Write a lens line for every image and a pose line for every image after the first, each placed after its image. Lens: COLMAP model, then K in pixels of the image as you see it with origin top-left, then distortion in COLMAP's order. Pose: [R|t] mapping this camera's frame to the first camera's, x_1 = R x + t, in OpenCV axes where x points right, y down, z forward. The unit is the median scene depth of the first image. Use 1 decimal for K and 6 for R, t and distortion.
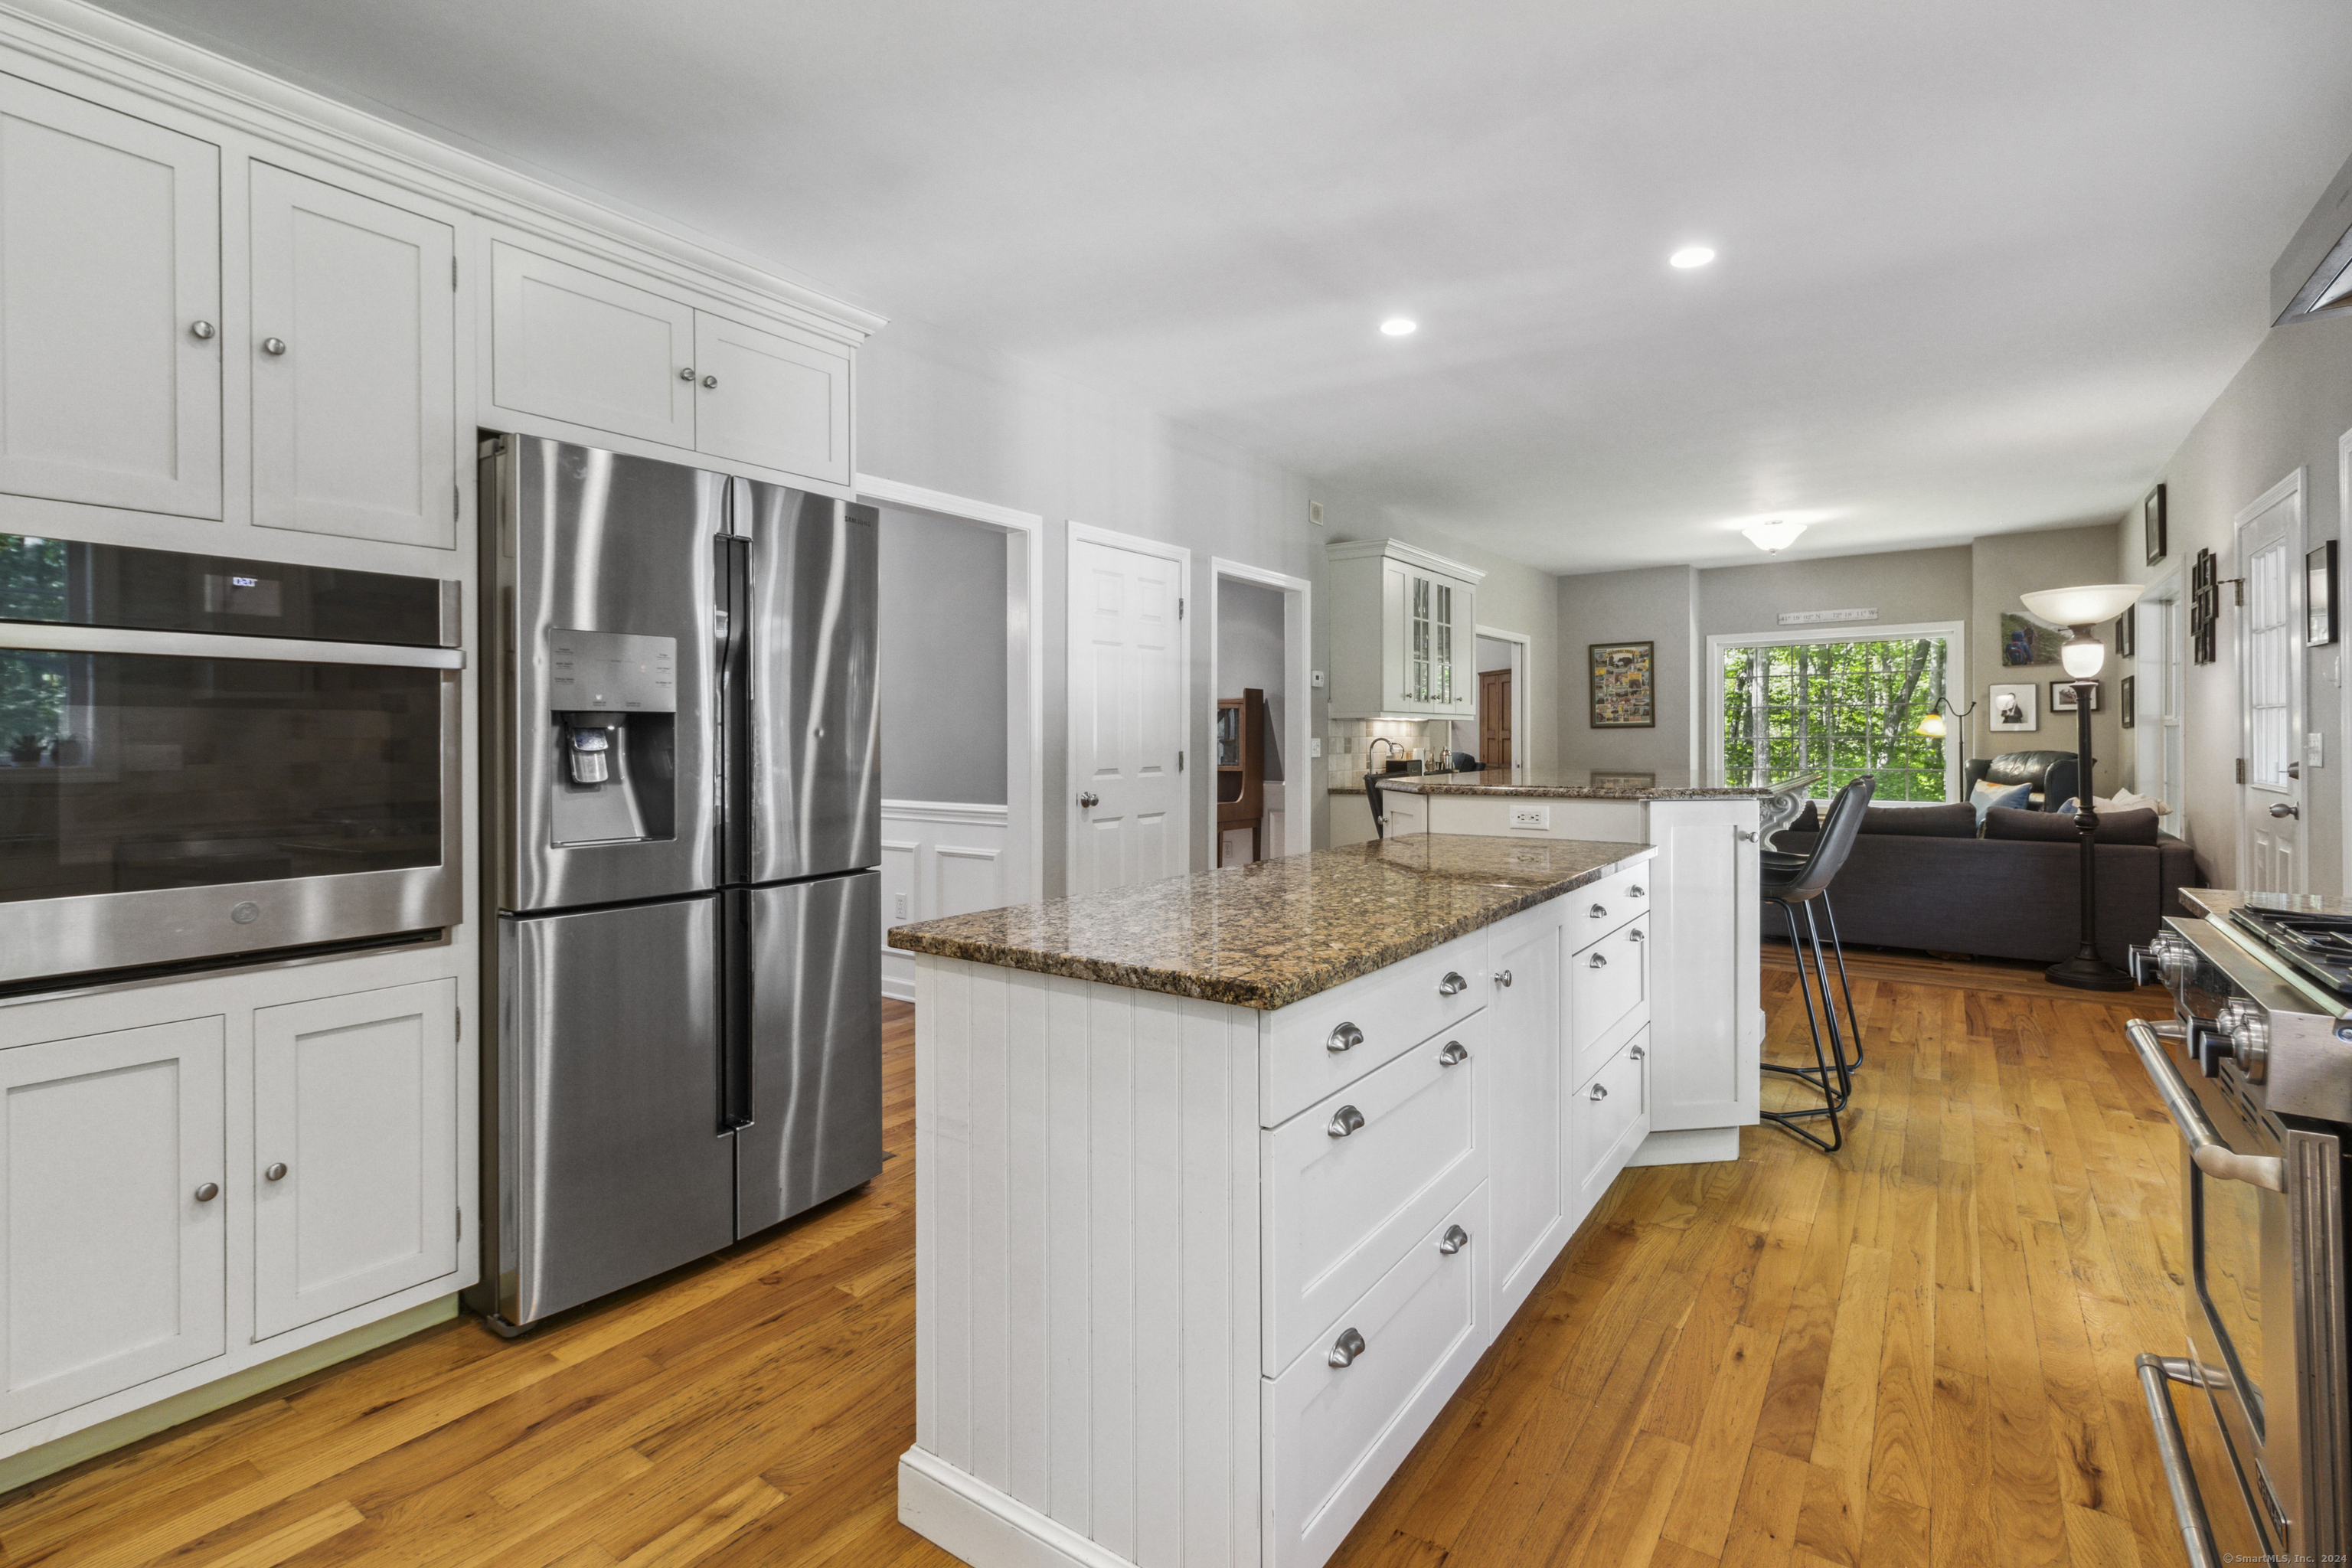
lens RADIAL K [[1093.4, 0, 1167.4], [0, 1093.4, 731.6], [0, 0, 1]] dist [0.006921, -0.000294]
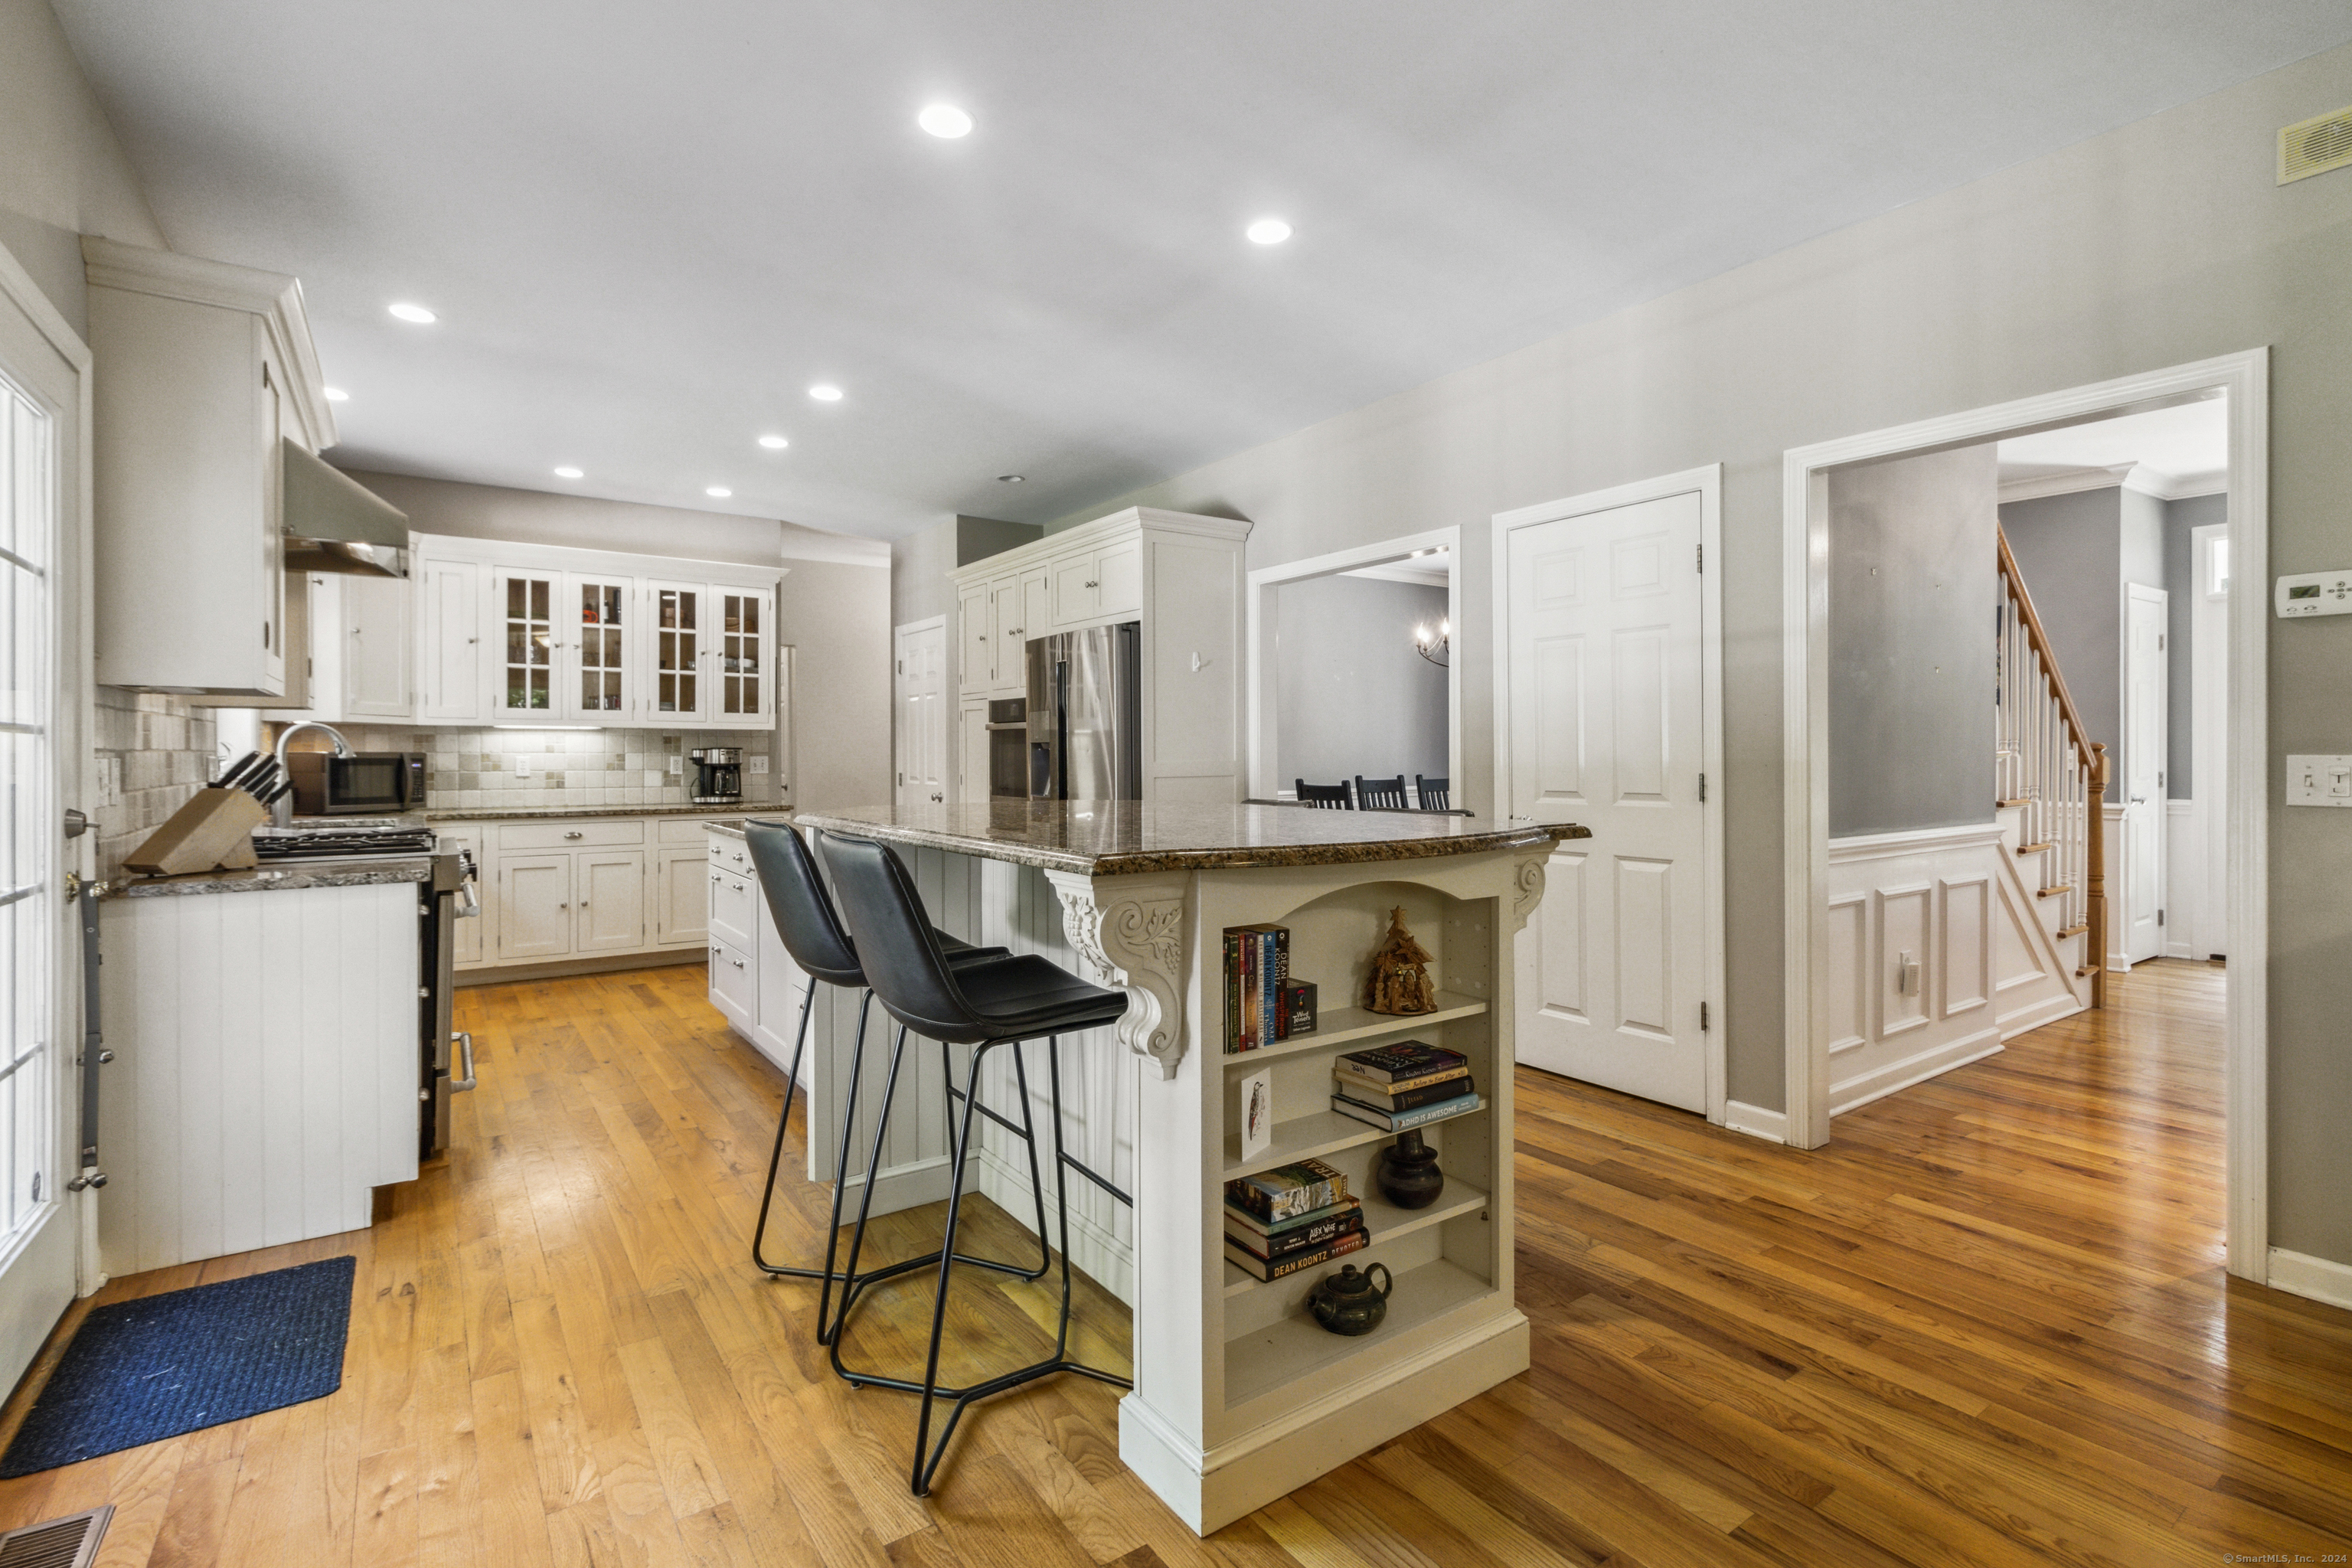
lens RADIAL K [[1093.4, 0, 1181.9], [0, 1093.4, 759.4], [0, 0, 1]] dist [0.006921, -0.000294]
pose [[-0.335125, 0.009587, -0.942125, 0.584056], [0.009172, 0.999934, 0.006913, 0.001606], [0.942129, -0.006324, -0.335191, 0.723826]]
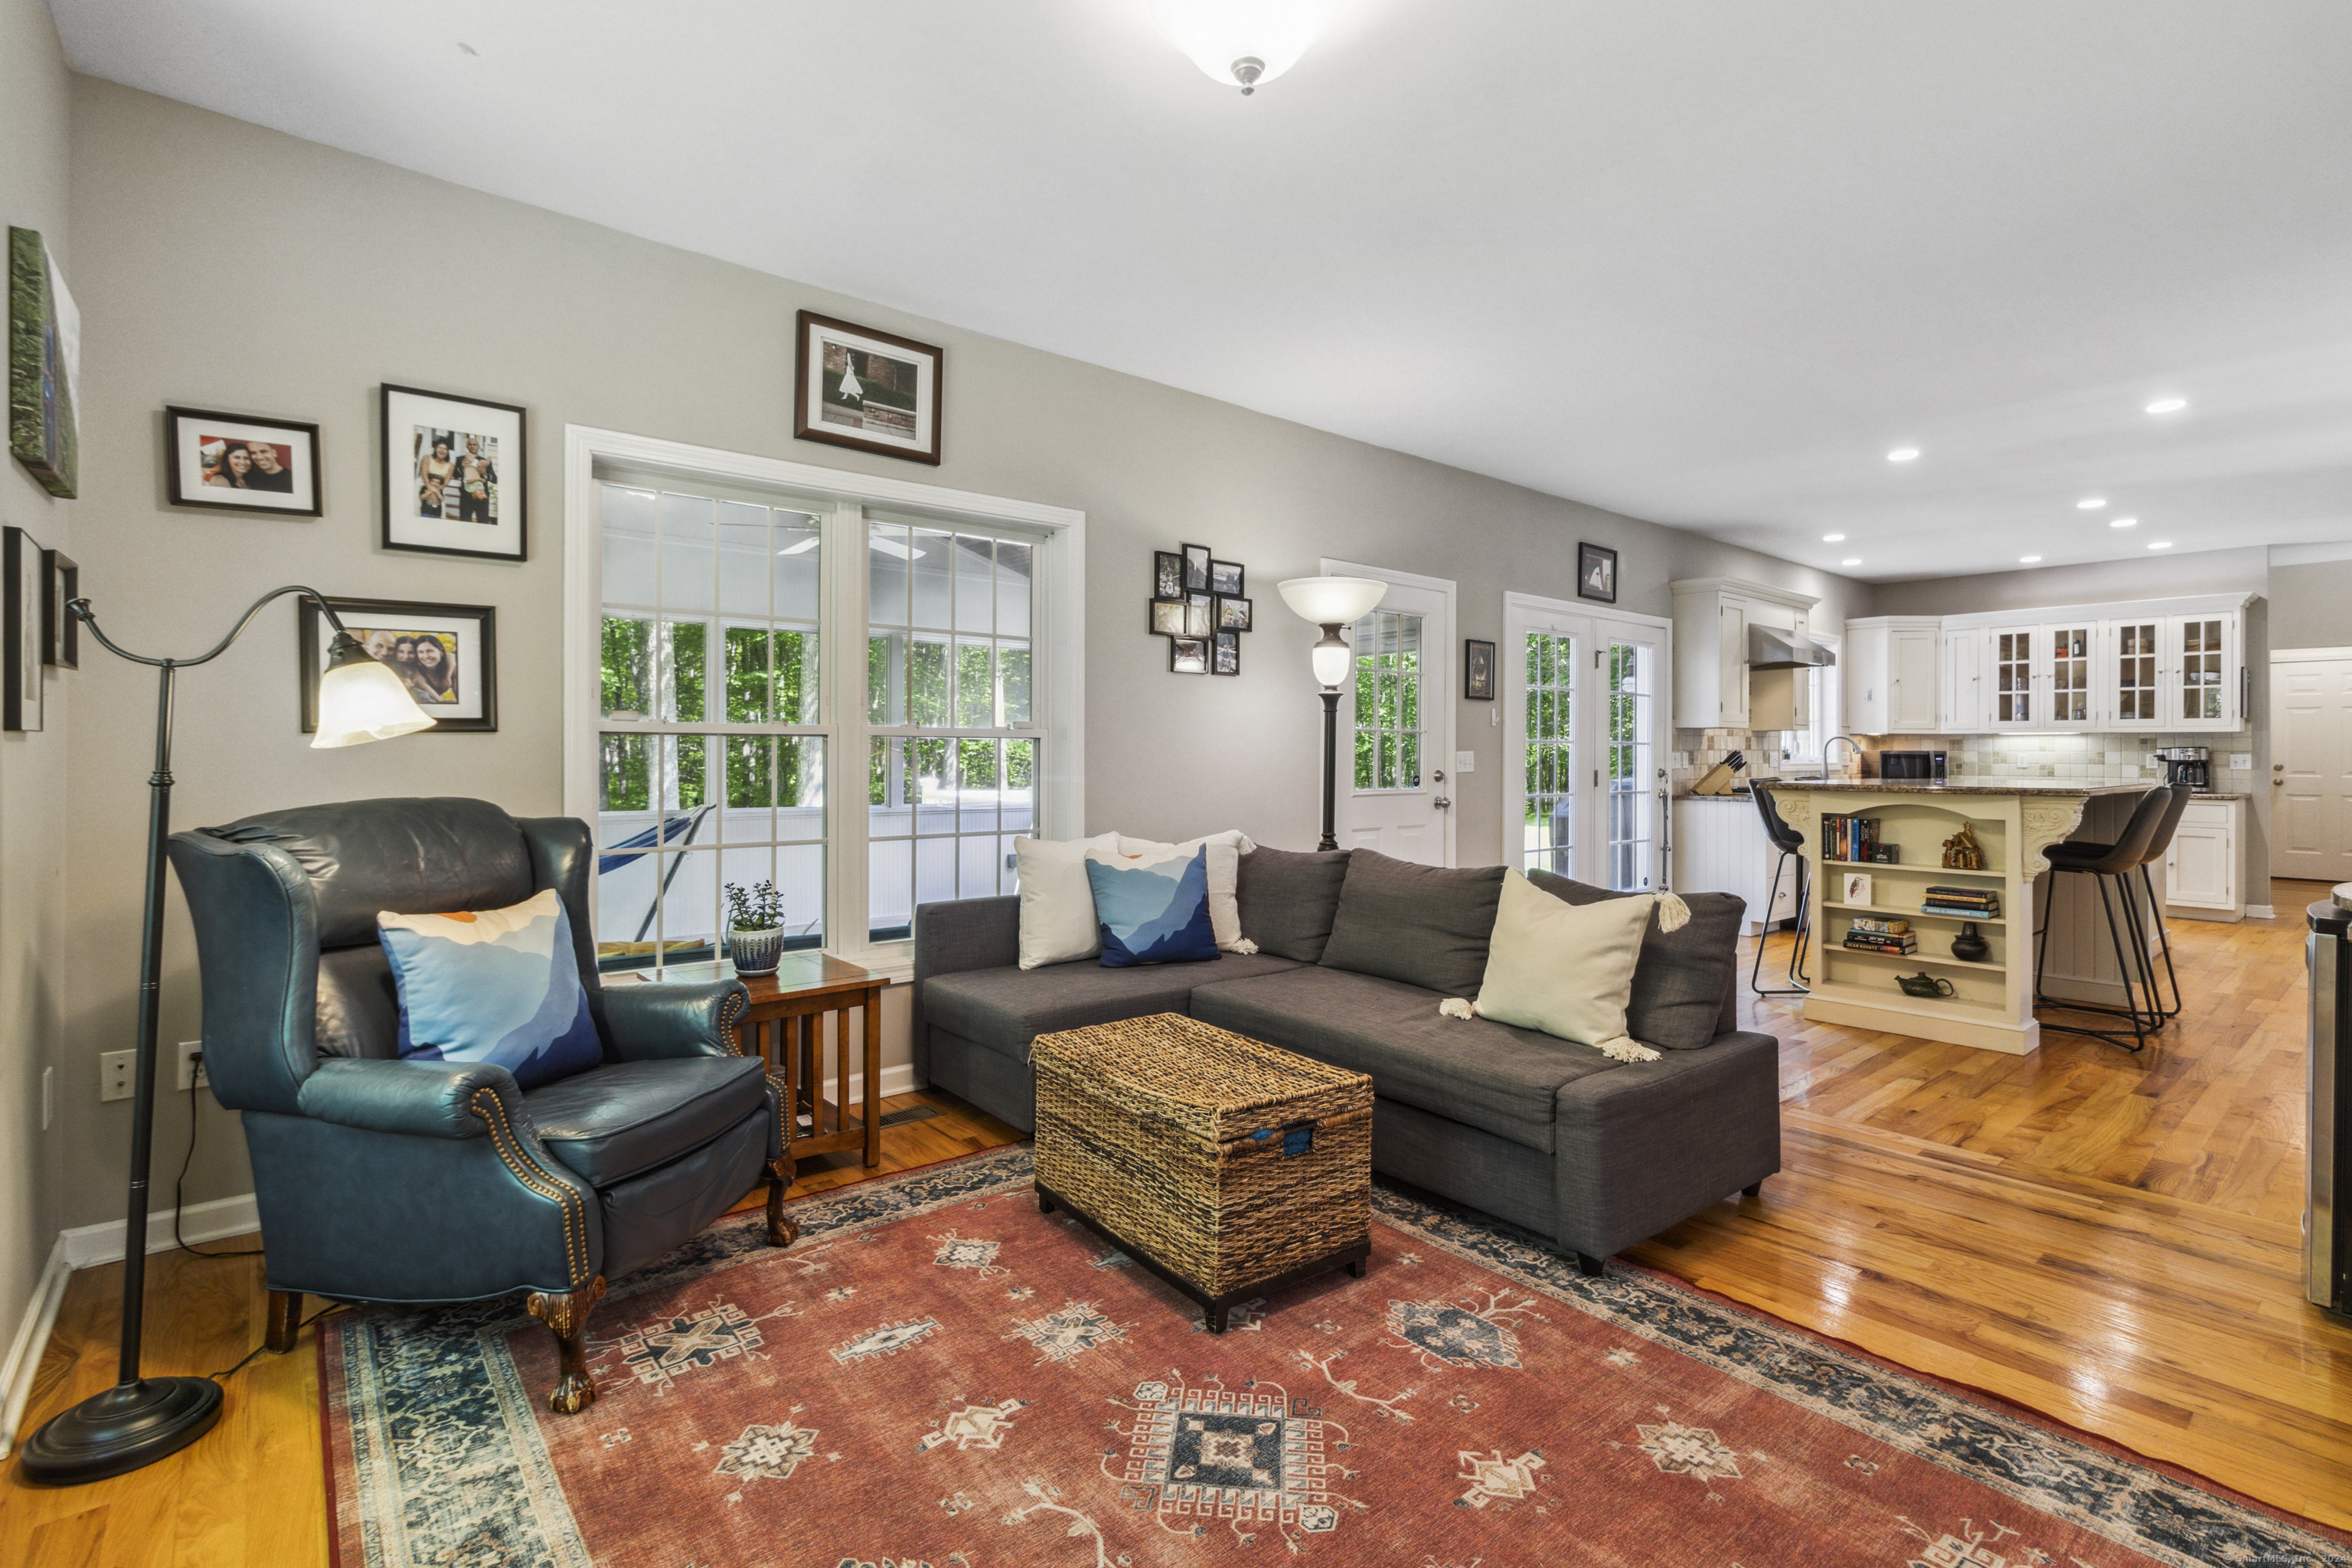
lens RADIAL K [[1093.4, 0, 1179.5], [0, 1093.4, 752.0], [0, 0, 1]] dist [0.006921, -0.000294]
pose [[-0.970406, 0.003753, 0.241450, 0.575900], [0.001649, 0.999959, -0.008917, 0.008663], [-0.241474, -0.008255, -0.970372, 1.444004]]
